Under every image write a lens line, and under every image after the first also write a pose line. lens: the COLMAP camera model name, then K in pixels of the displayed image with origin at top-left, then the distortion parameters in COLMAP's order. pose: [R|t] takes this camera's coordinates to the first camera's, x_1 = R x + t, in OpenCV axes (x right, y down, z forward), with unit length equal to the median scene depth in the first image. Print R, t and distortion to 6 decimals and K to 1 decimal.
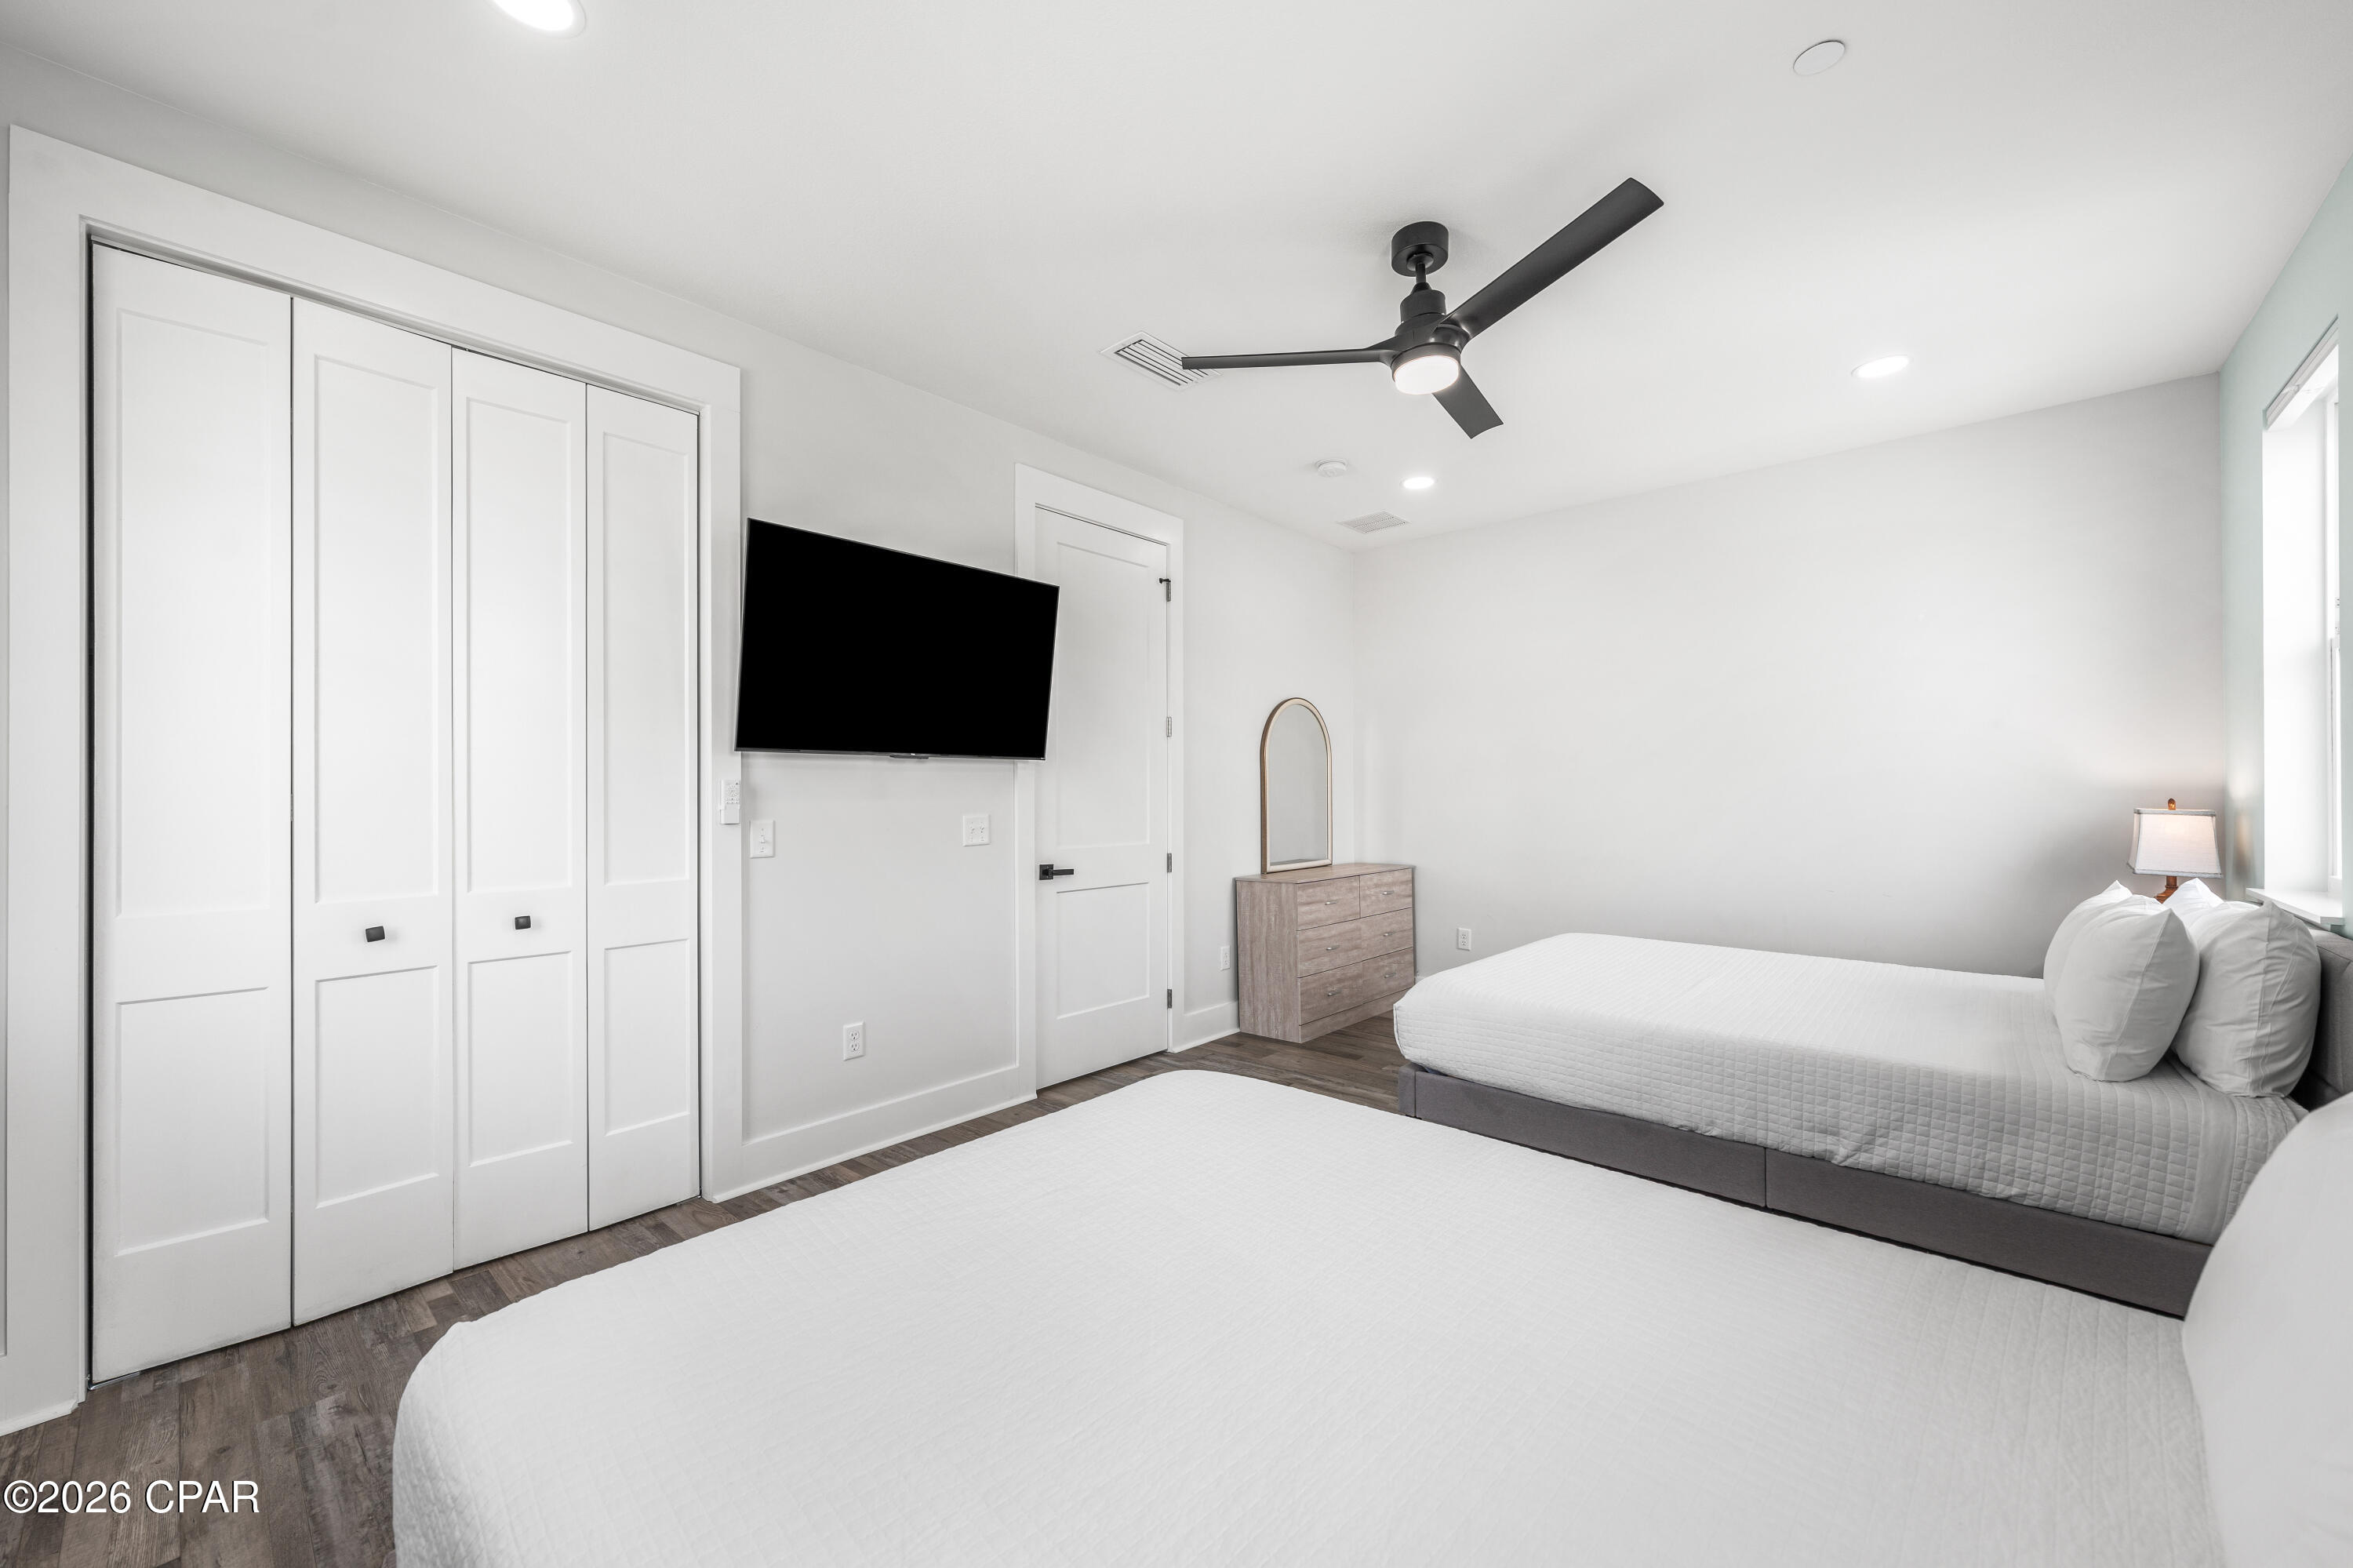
lens RADIAL K [[915.7, 0, 1172.4], [0, 915.7, 787.9], [0, 0, 1]] dist [-0.001993, -0.000142]
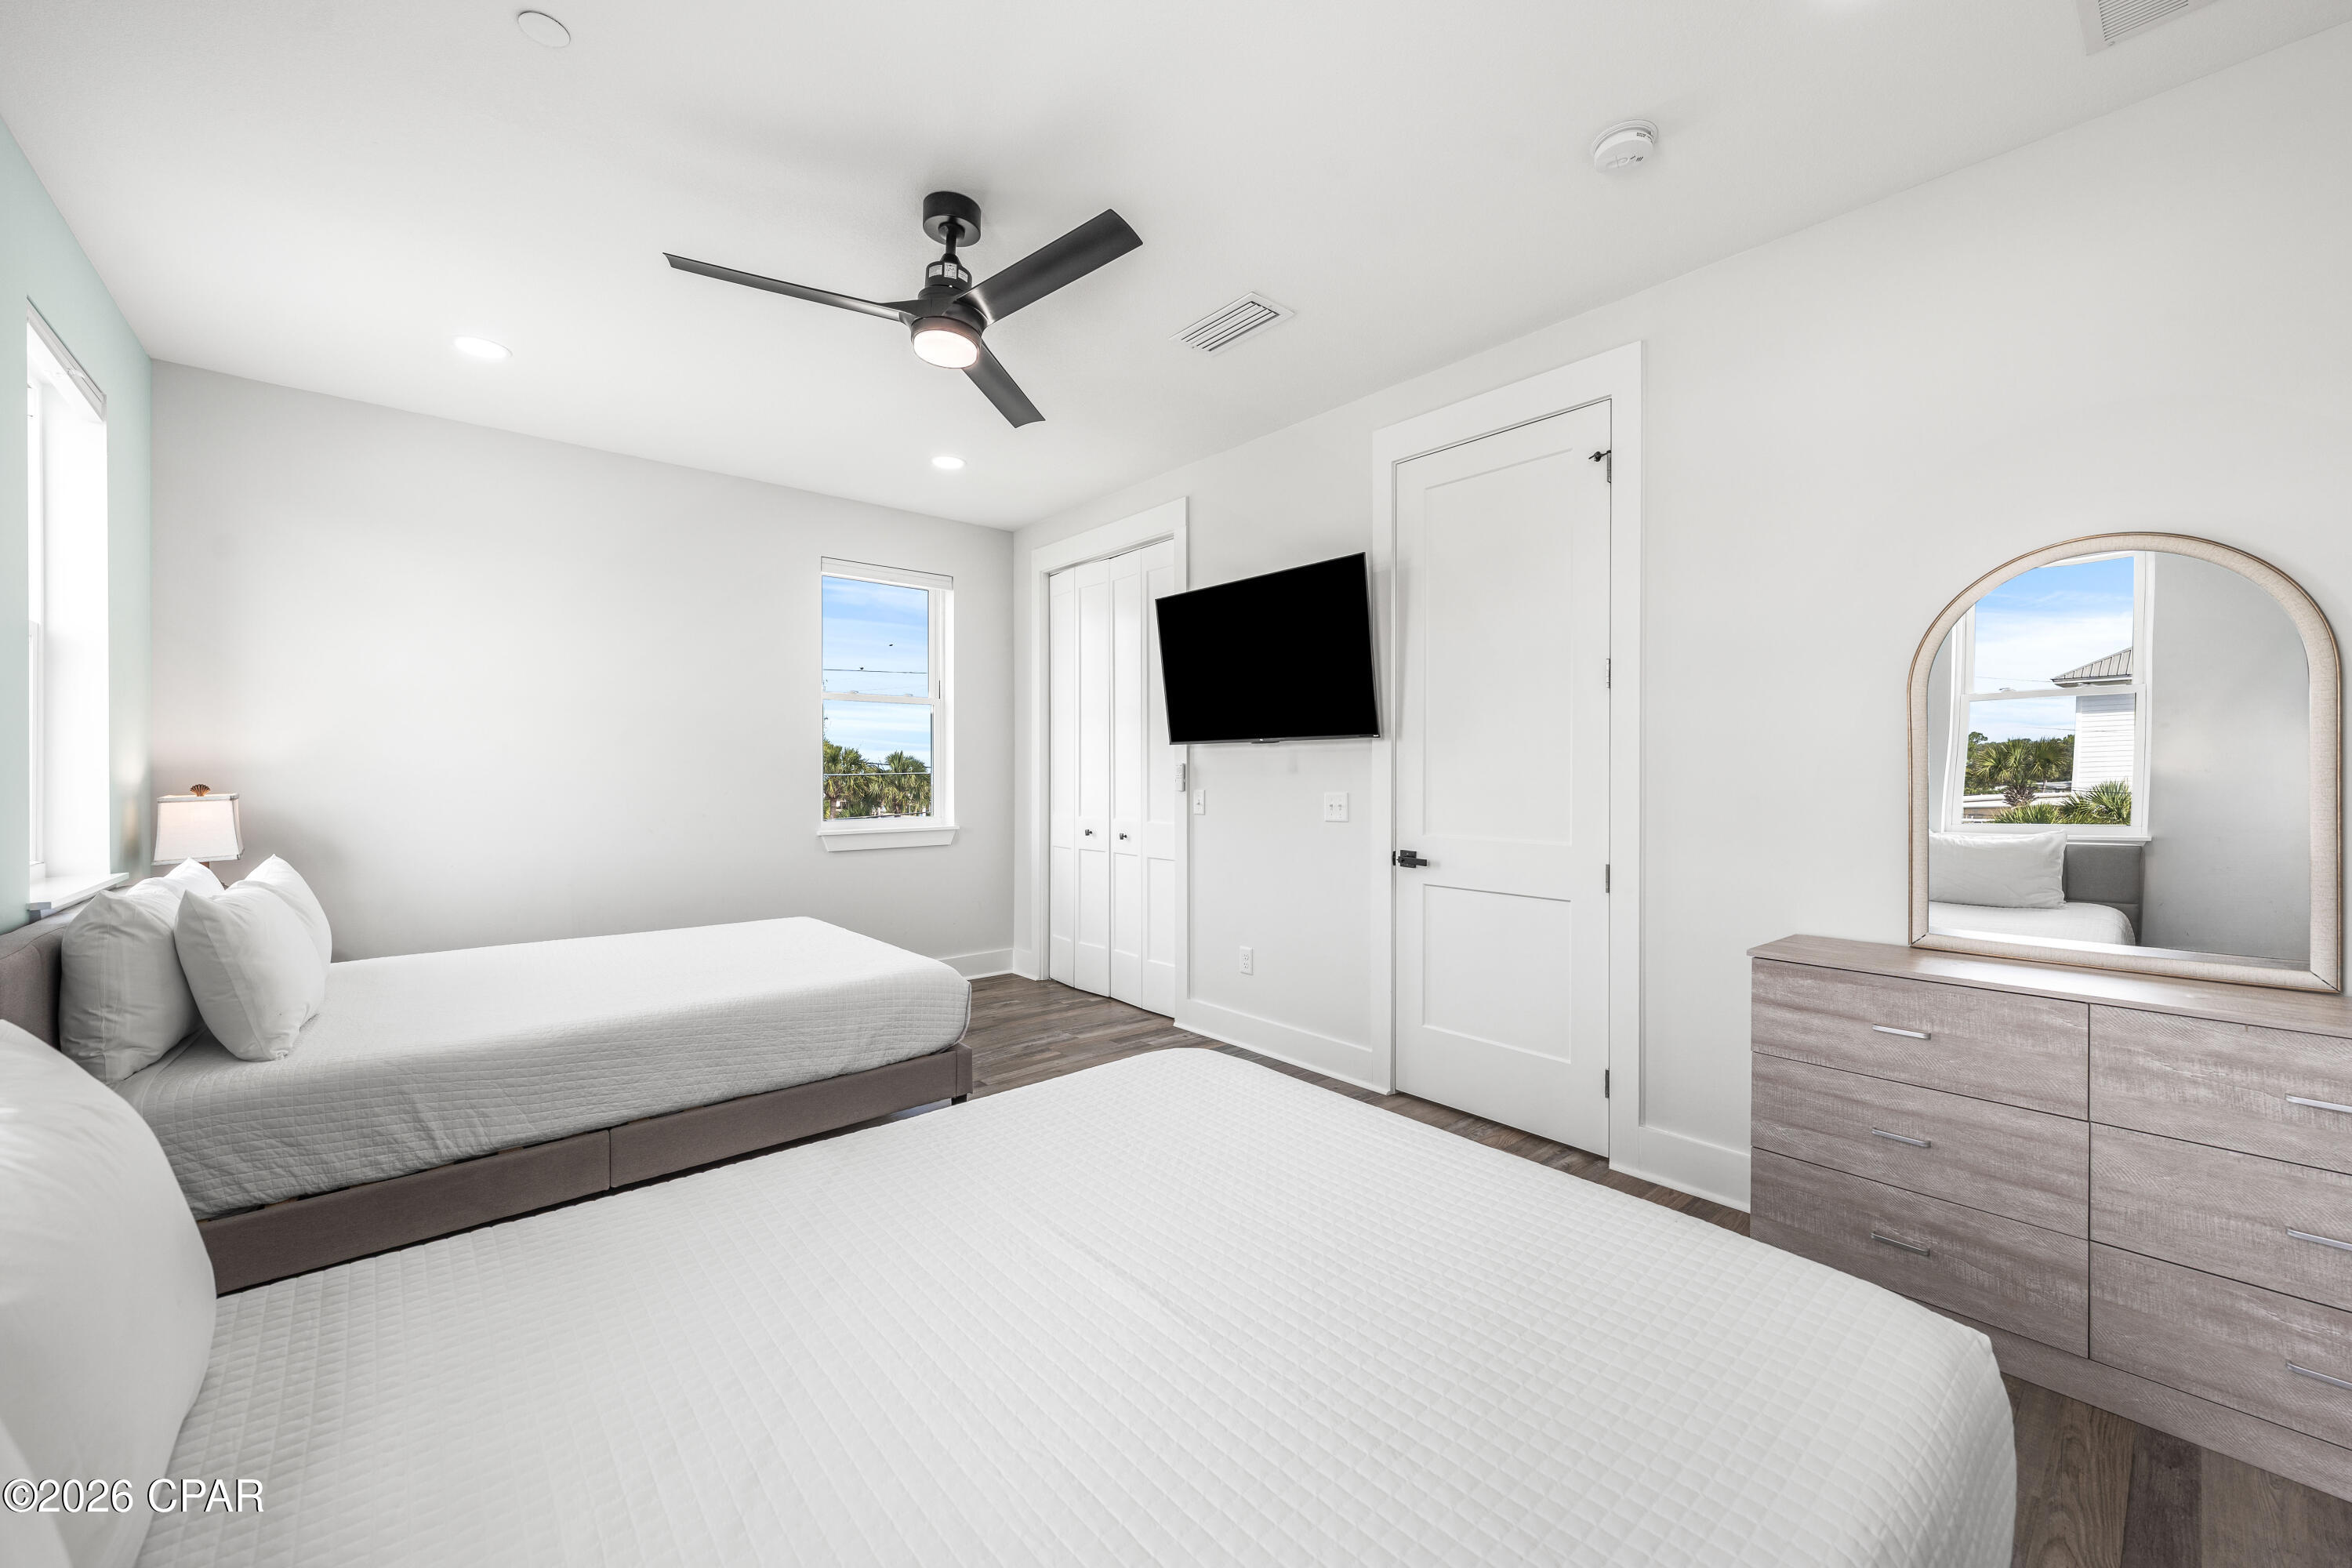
lens RADIAL K [[915.2, 0, 1171.9], [0, 915.2, 787.9], [0, 0, 1]] dist [-0.001993, -0.000142]
pose [[-0.144799, 0.019844, -0.989262, 0.740119], [0.003039, 0.999803, 0.019611, 0.001825], [0.989456, -0.000167, -0.144831, 0.833792]]
